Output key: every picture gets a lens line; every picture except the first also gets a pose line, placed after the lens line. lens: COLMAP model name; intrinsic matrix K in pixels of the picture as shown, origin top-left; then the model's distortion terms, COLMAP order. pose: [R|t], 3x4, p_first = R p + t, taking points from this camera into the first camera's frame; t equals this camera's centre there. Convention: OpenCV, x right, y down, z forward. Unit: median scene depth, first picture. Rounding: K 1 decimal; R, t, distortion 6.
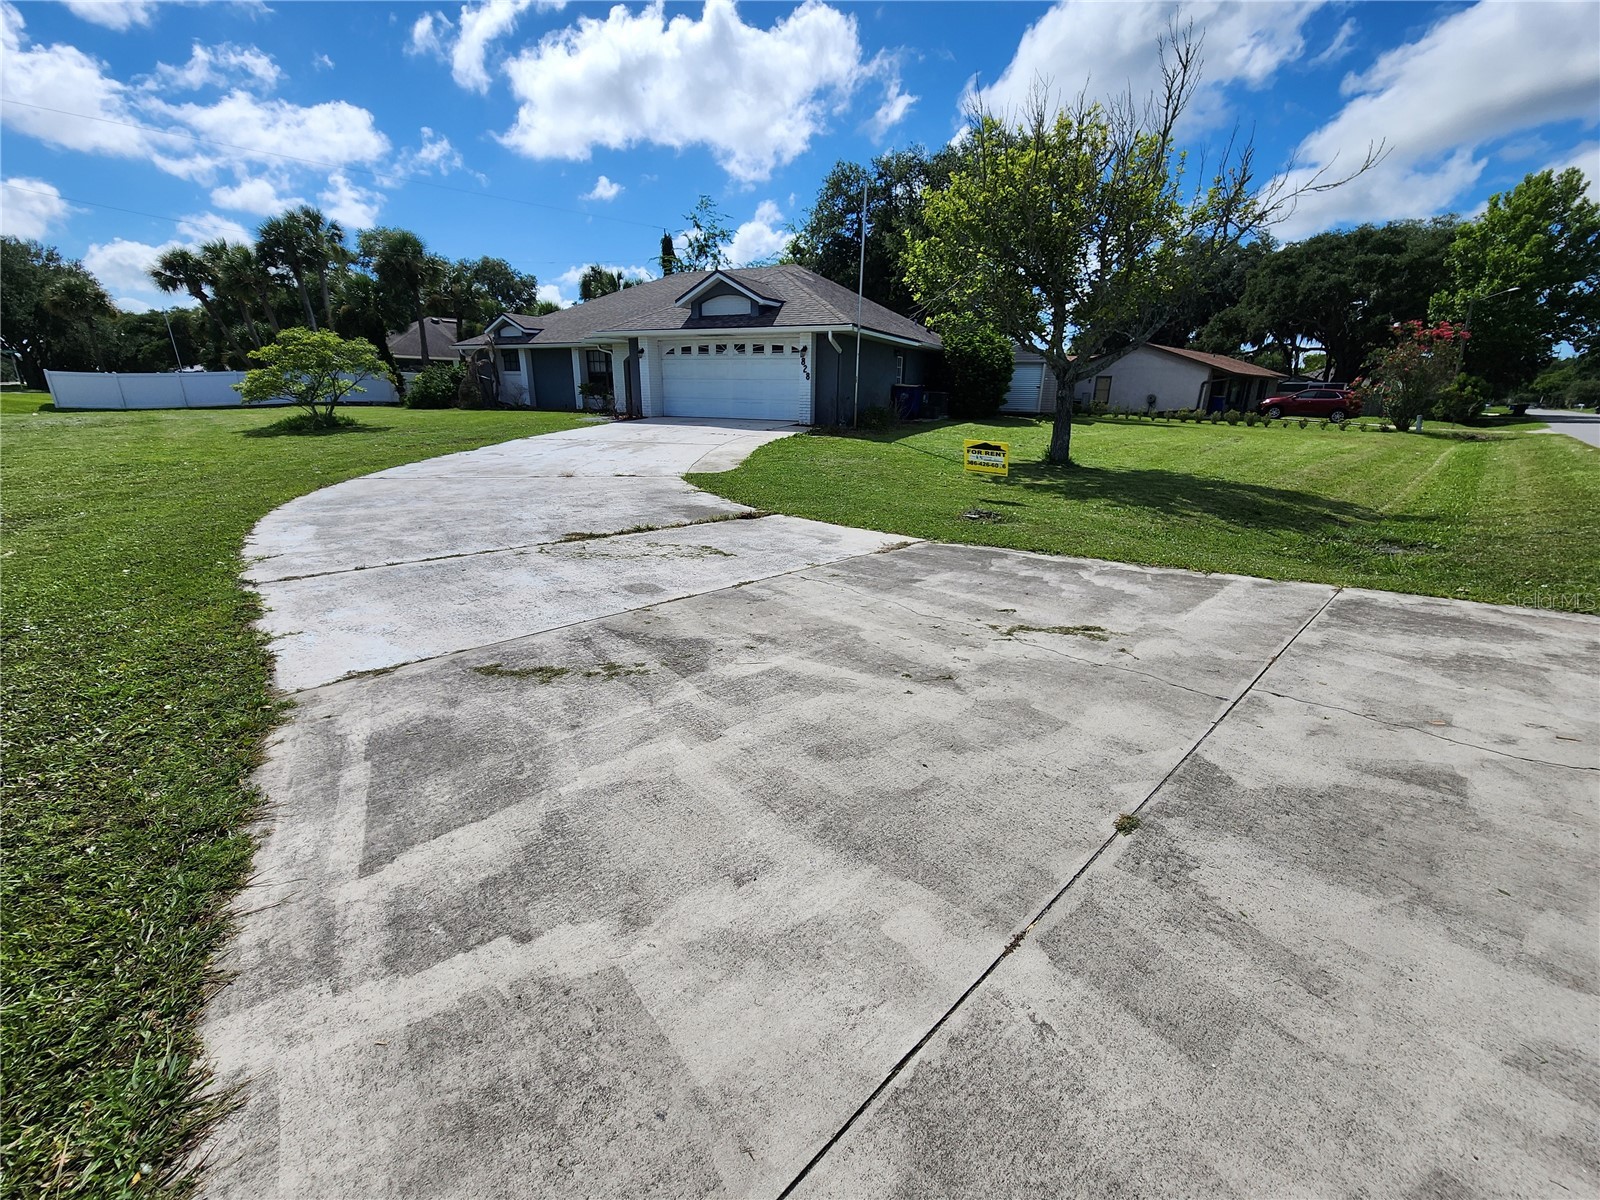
lens RADIAL K [[702.4, 0, 800.0], [0, 702.4, 600.0], [0, 0, 1]] dist [0.000000, 0.000005]
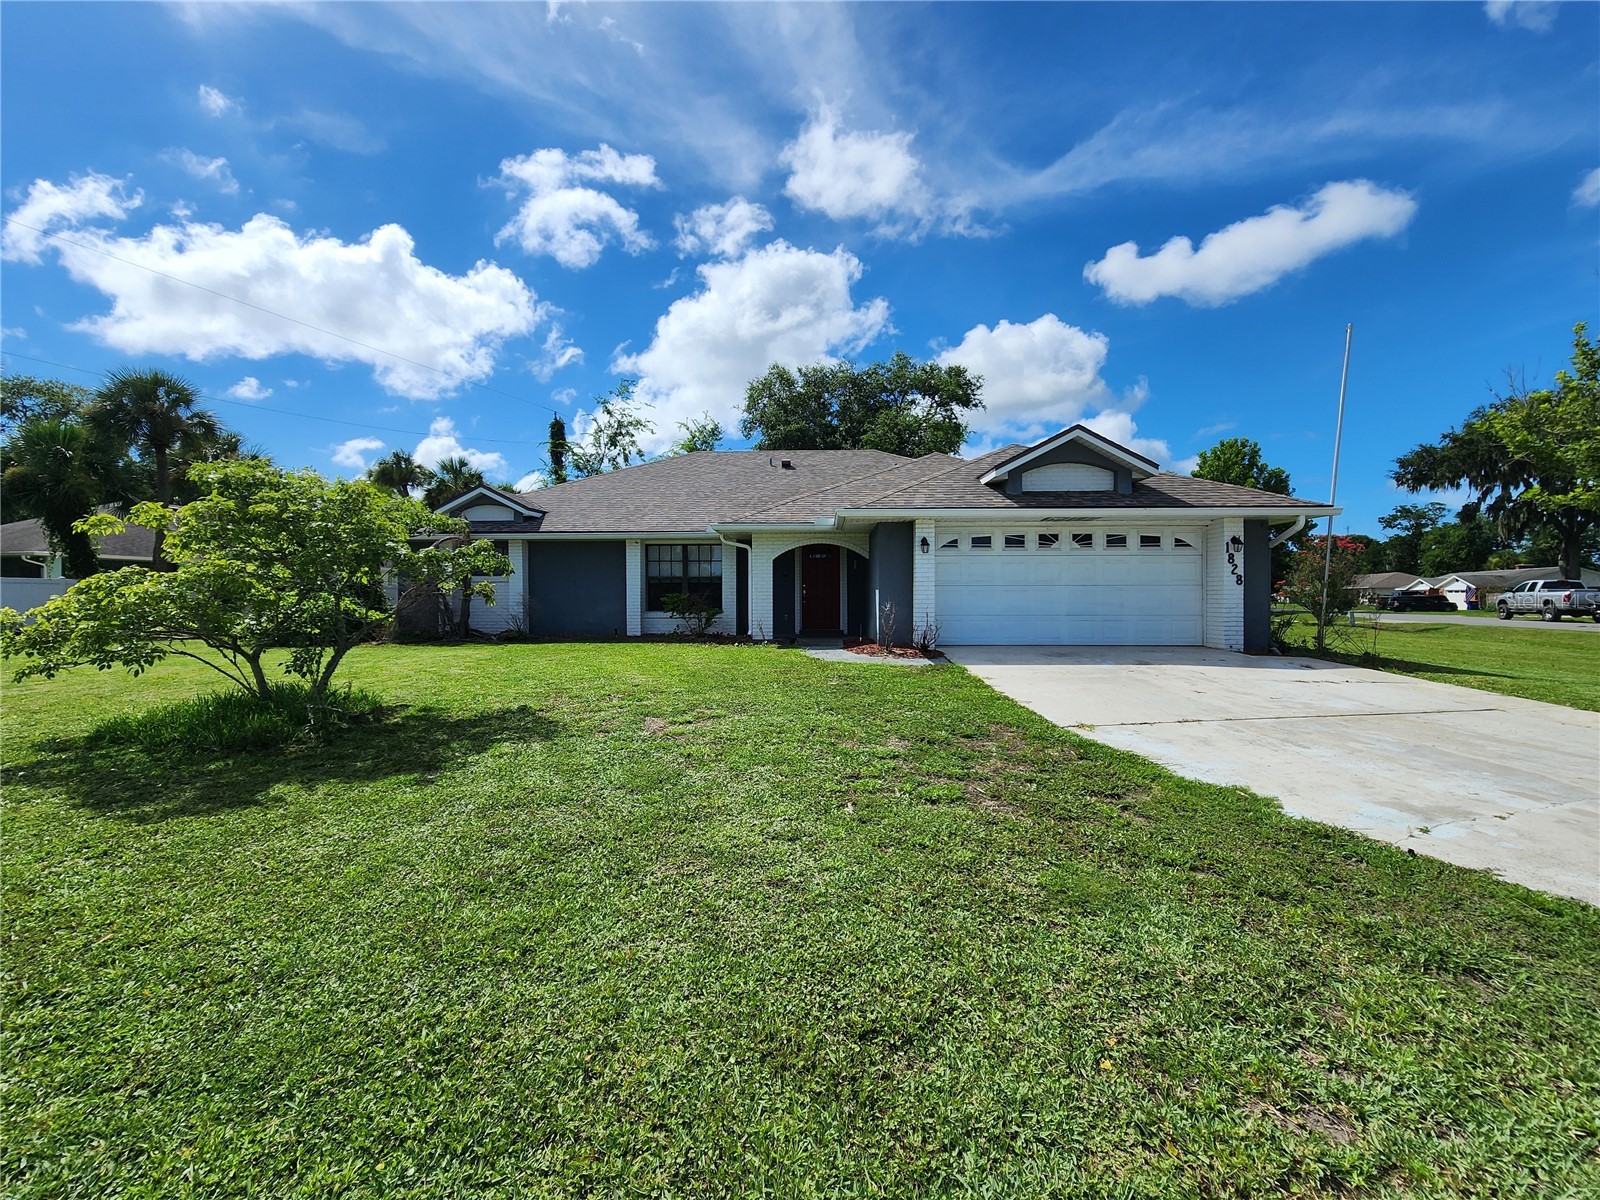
lens RADIAL K [[702.4, 0, 800.0], [0, 702.4, 600.0], [0, 0, 1]] dist [0.000000, 0.000005]
pose [[0.902397, -0.010294, 0.430782, -0.404032], [0.135035, 0.956114, -0.260022, -0.114585], [-0.409200, 0.292814, 0.864185, 0.375445]]
